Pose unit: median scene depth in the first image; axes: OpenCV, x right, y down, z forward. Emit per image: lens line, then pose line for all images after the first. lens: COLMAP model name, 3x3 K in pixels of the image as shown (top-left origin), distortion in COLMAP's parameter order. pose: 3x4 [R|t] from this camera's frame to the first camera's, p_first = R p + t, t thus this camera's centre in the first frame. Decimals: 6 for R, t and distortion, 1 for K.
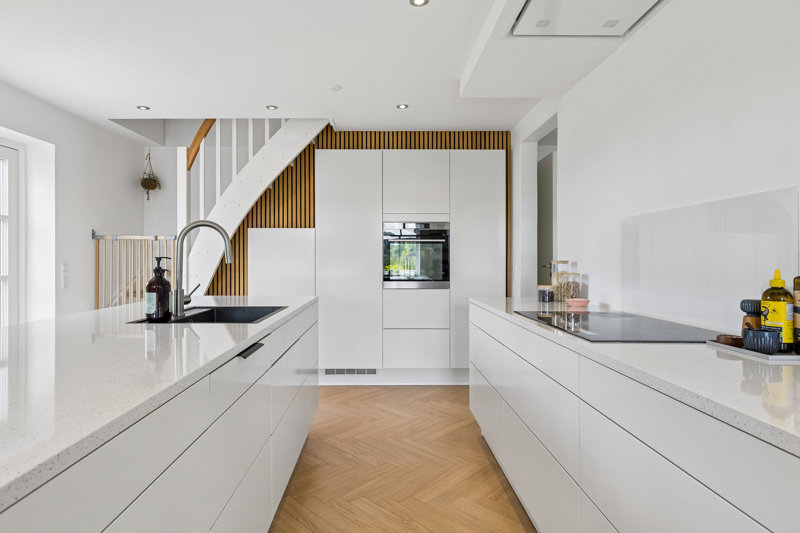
lens RADIAL K [[435.2, 0, 395.8], [0, 435.2, 260.4], [0, 0, 1]] dist [0.030755, -0.000003]
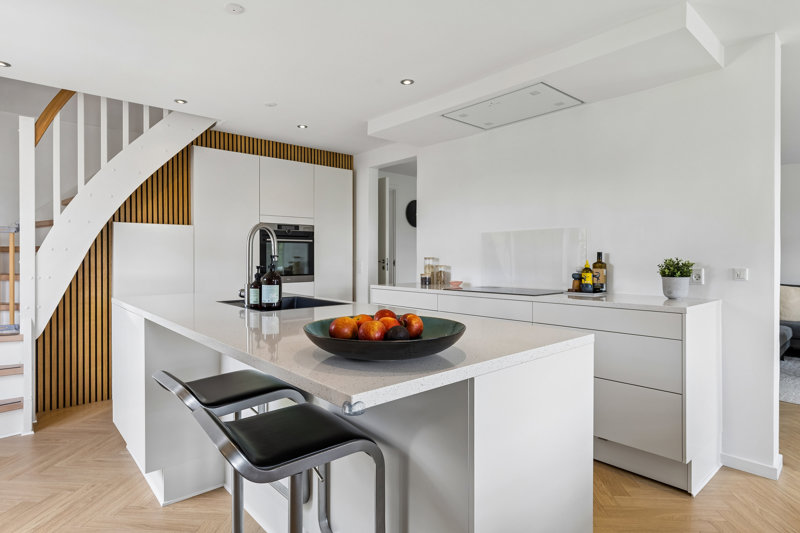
lens RADIAL K [[435.2, 0, 395.8], [0, 435.2, 260.4], [0, 0, 1]] dist [0.030755, -0.000003]
pose [[0.766692, -0.007826, 0.641967, -0.478699], [0.004007, 0.999965, 0.007404, -0.000262], [-0.642002, -0.003104, 0.766696, -0.055875]]
